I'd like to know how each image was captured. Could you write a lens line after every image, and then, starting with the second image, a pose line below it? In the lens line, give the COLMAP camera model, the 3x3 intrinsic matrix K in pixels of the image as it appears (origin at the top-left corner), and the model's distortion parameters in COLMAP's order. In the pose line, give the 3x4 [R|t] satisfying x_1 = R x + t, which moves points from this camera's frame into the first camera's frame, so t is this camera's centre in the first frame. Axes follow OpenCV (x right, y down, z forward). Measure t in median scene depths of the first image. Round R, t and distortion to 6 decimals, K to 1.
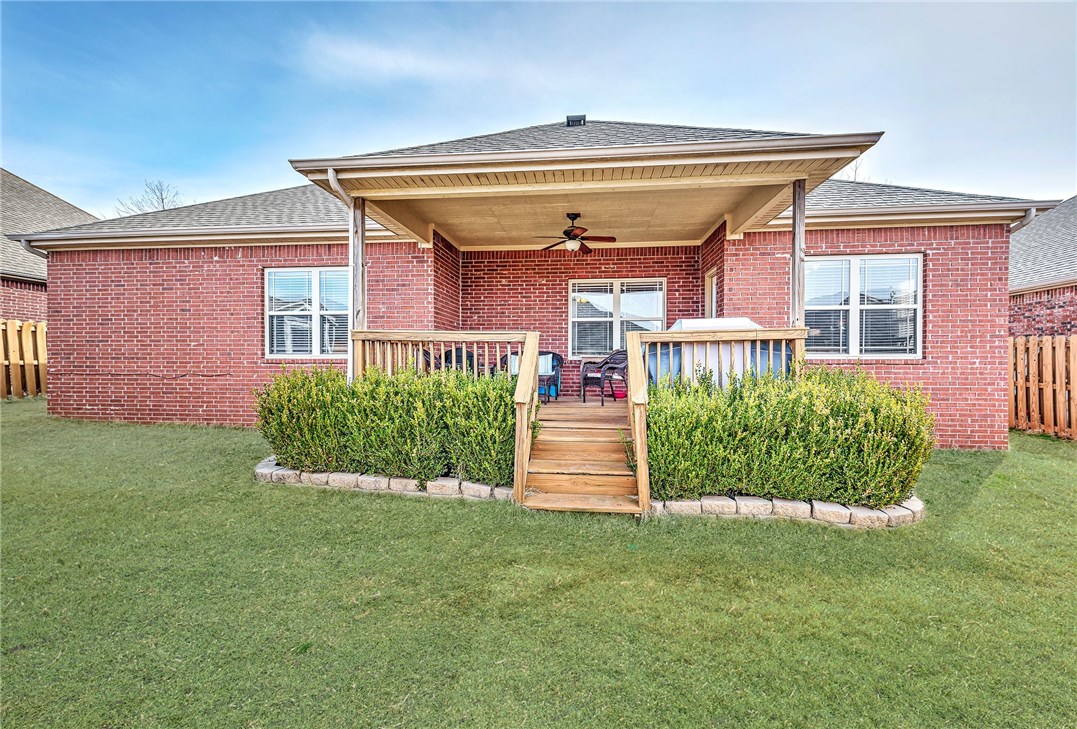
lens RADIAL K [[460.1, 0, 538.5], [0, 460.1, 364.5], [0, 0, 1]] dist [0.000227, 0.000024]
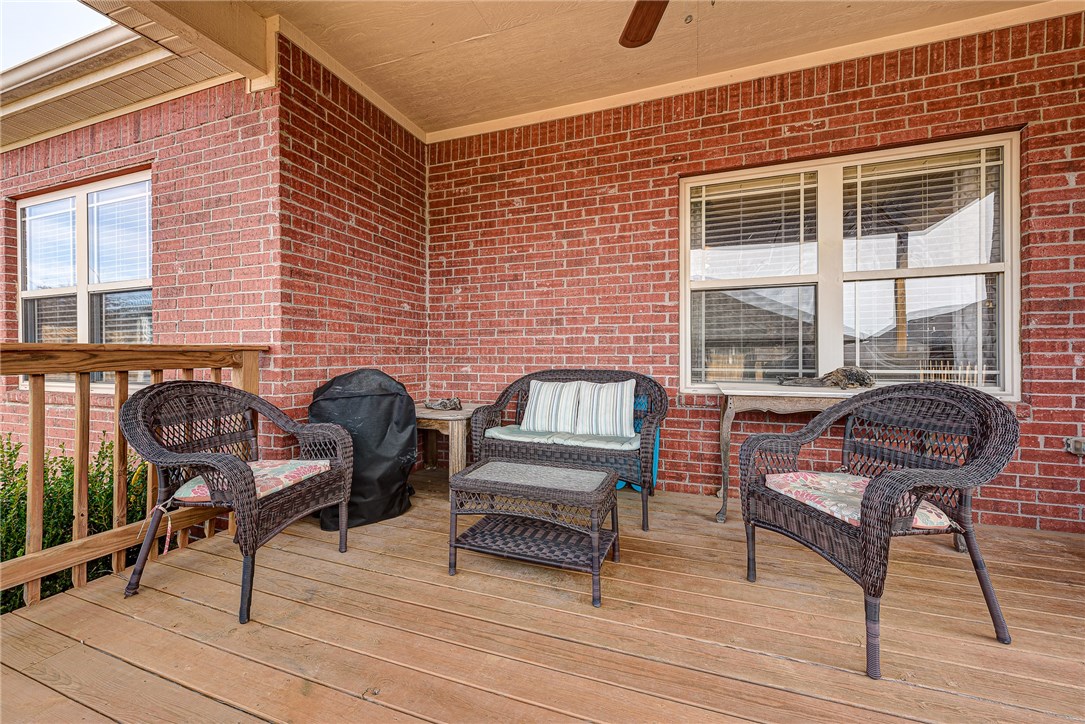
lens RADIAL K [[427.5, 0, 539.8], [0, 427.5, 356.4], [0, 0, 1]] dist [0.000285, -0.000002]
pose [[0.972126, -0.004894, -0.234406, 0.034926], [0.005623, 0.999981, 0.002442, -0.041708], [0.234390, -0.003692, 0.972136, 0.635554]]
